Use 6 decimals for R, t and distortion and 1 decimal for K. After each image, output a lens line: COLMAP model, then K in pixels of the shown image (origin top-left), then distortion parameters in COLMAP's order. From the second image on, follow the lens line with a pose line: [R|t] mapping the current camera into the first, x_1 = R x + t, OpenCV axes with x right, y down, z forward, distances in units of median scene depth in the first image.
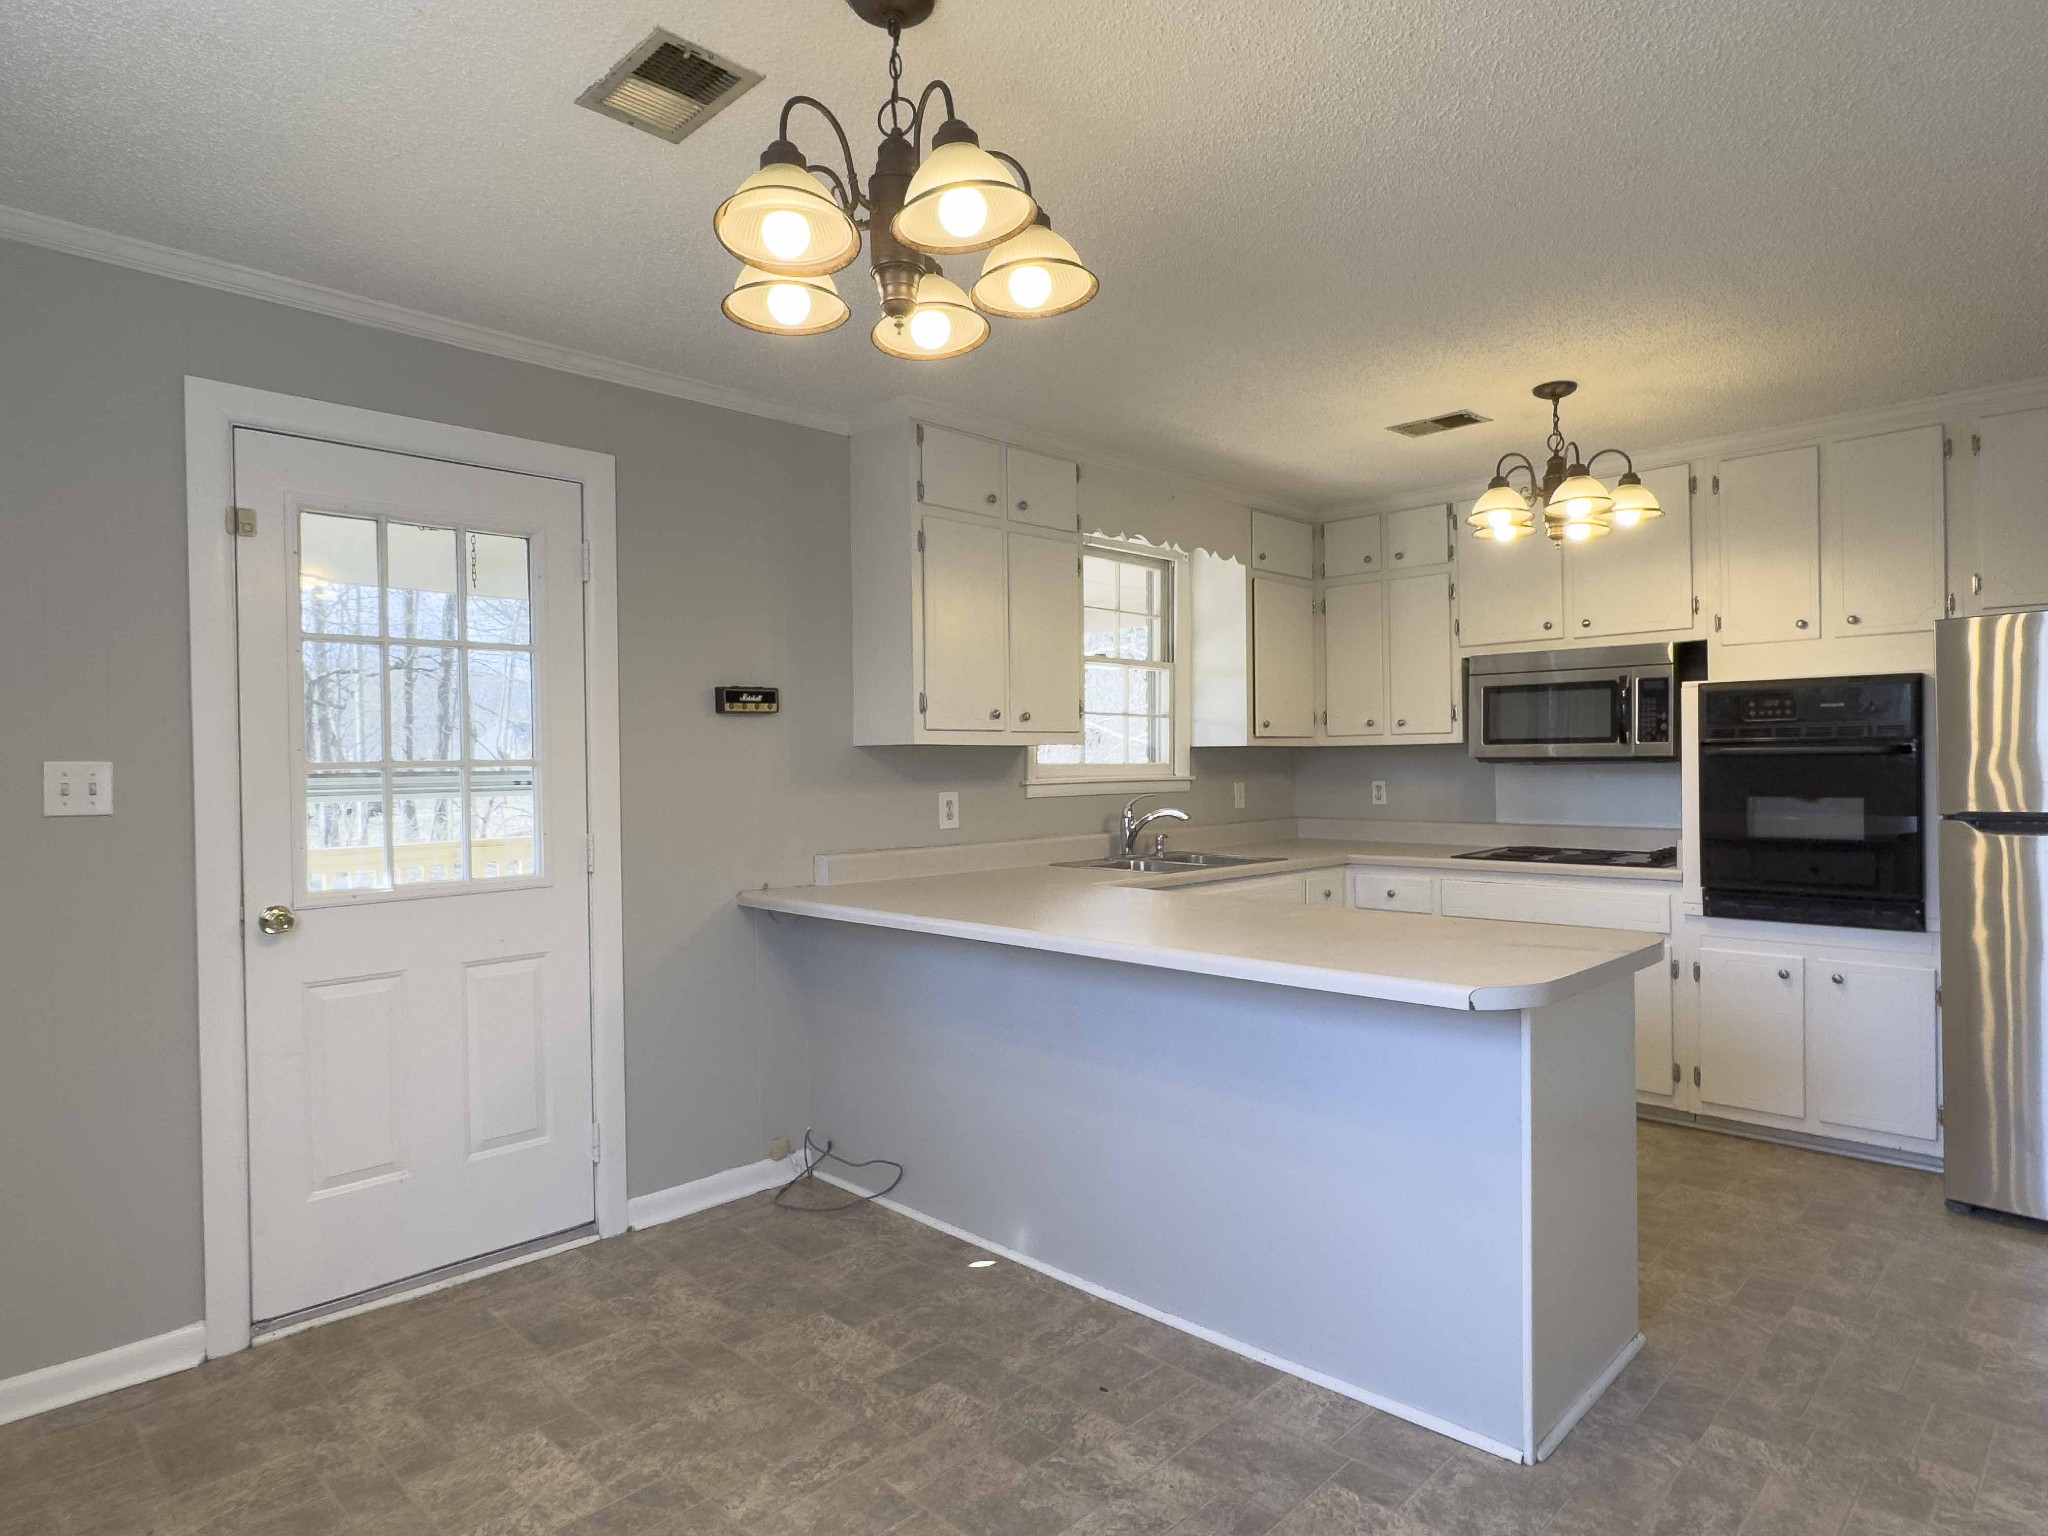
lens RADIAL K [[1188.7, 0, 1015.3], [0, 1188.7, 765.6], [0, 0, 1]] dist [0.001493, -0.002500]
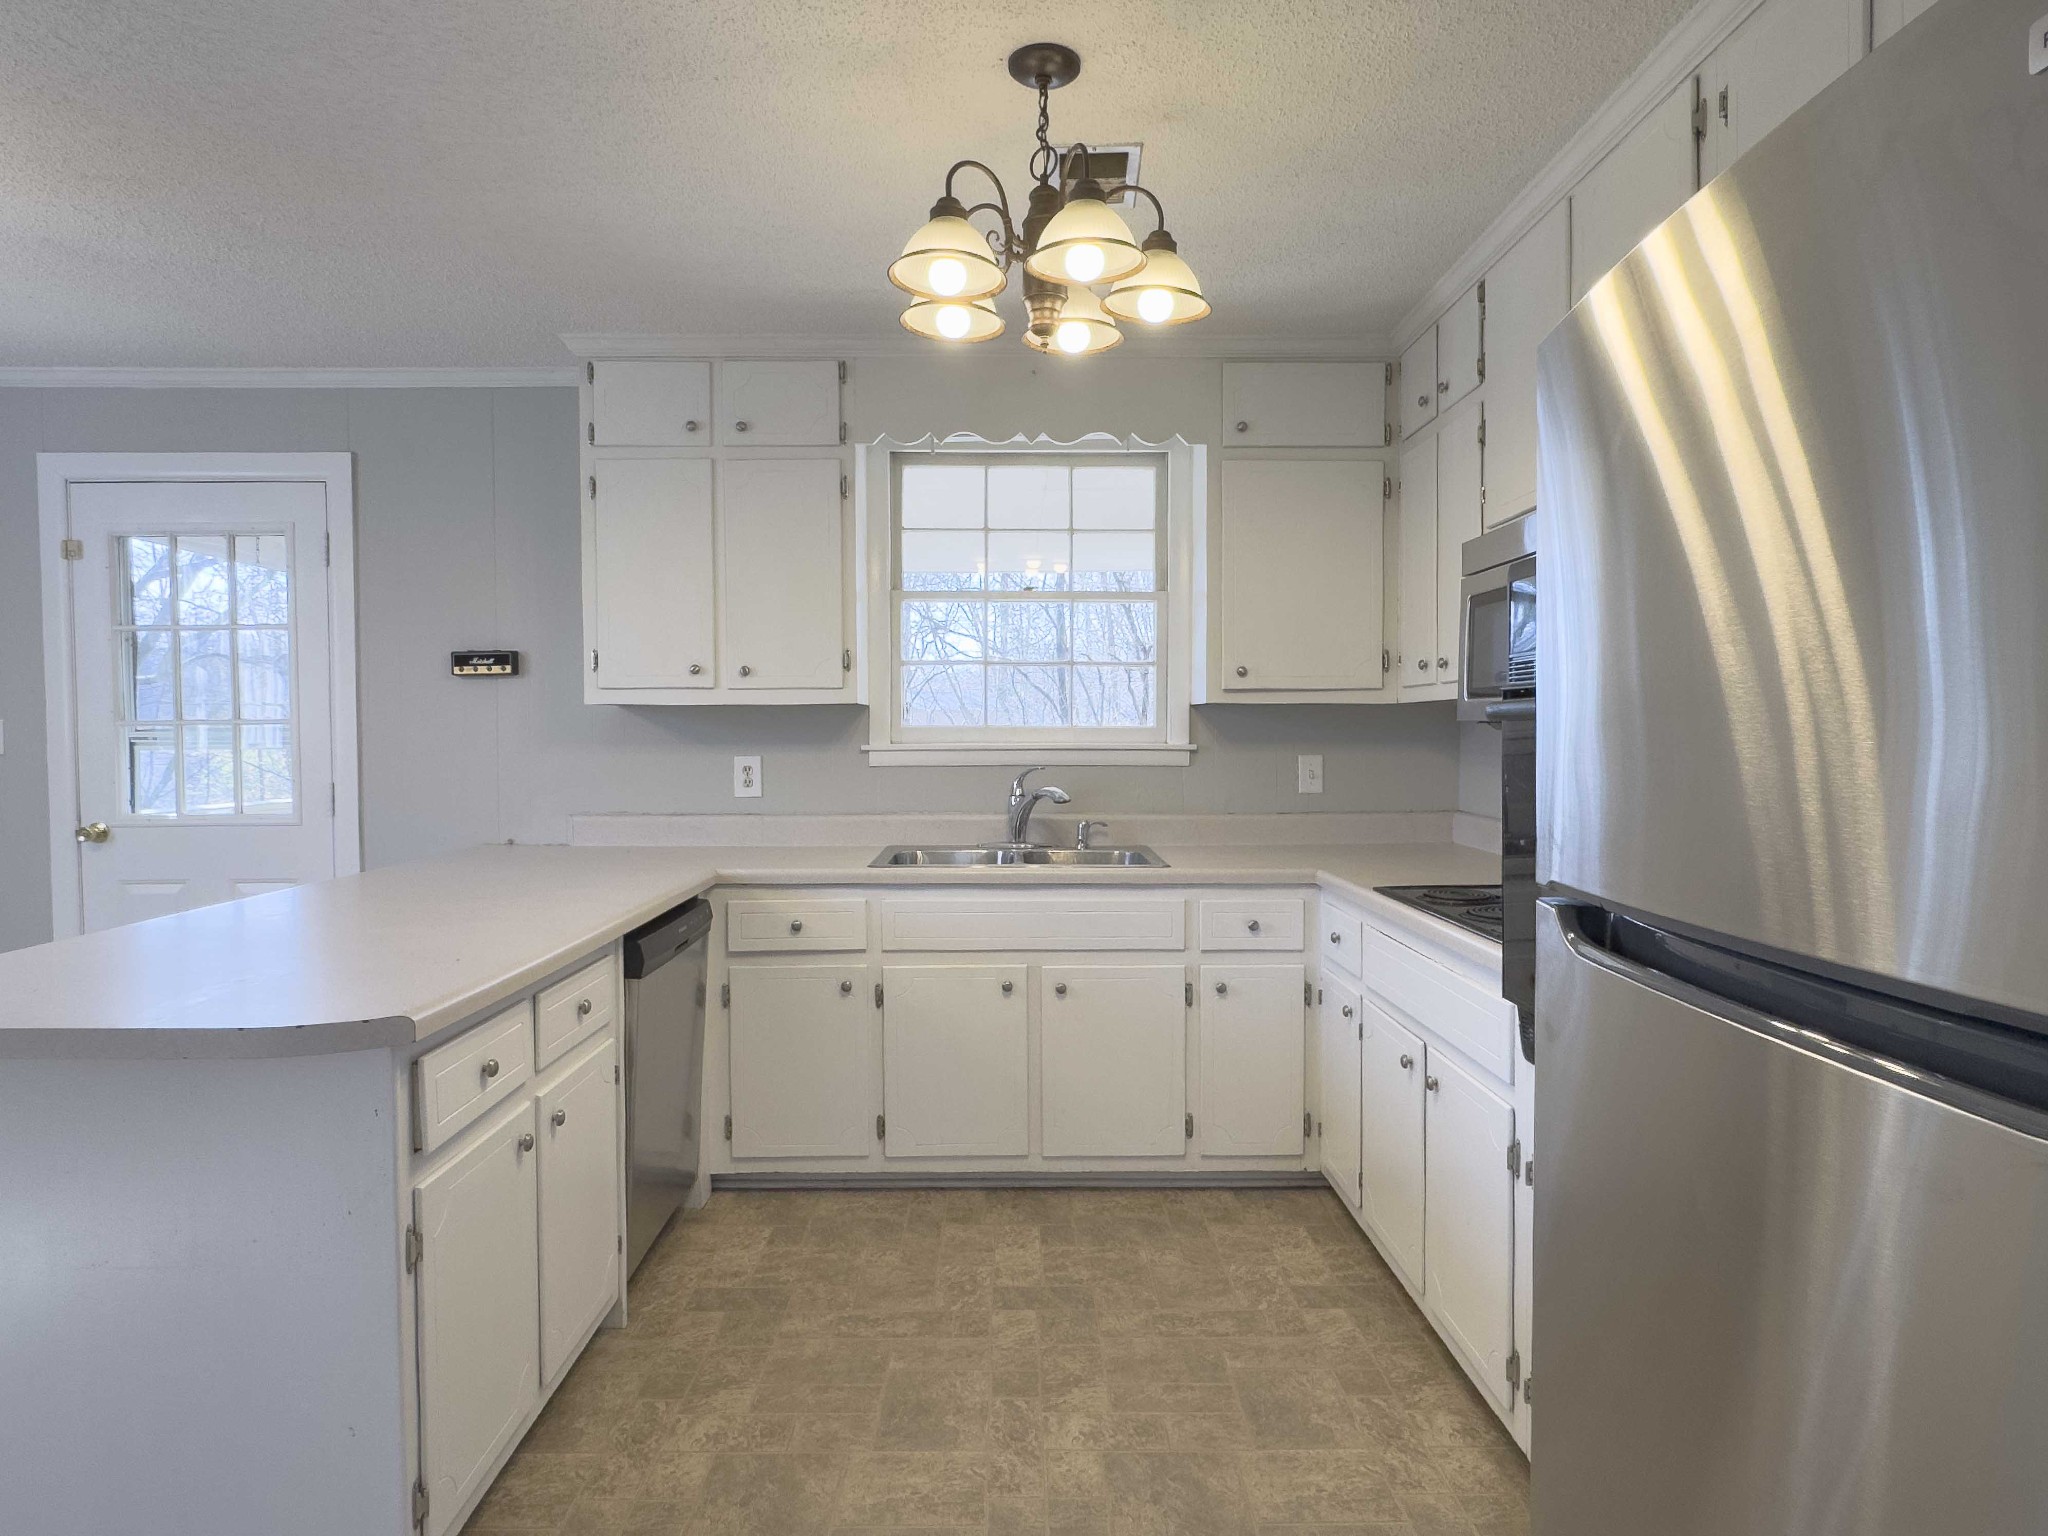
lens RADIAL K [[1188.7, 0, 1015.0], [0, 1188.7, 762.2], [0, 0, 1]] dist [0.001493, -0.002500]
pose [[0.704946, 0.029949, -0.708628, 0.756293], [-0.007469, 0.999366, 0.034806, -0.006417], [0.709222, -0.019243, 0.704723, 0.521537]]
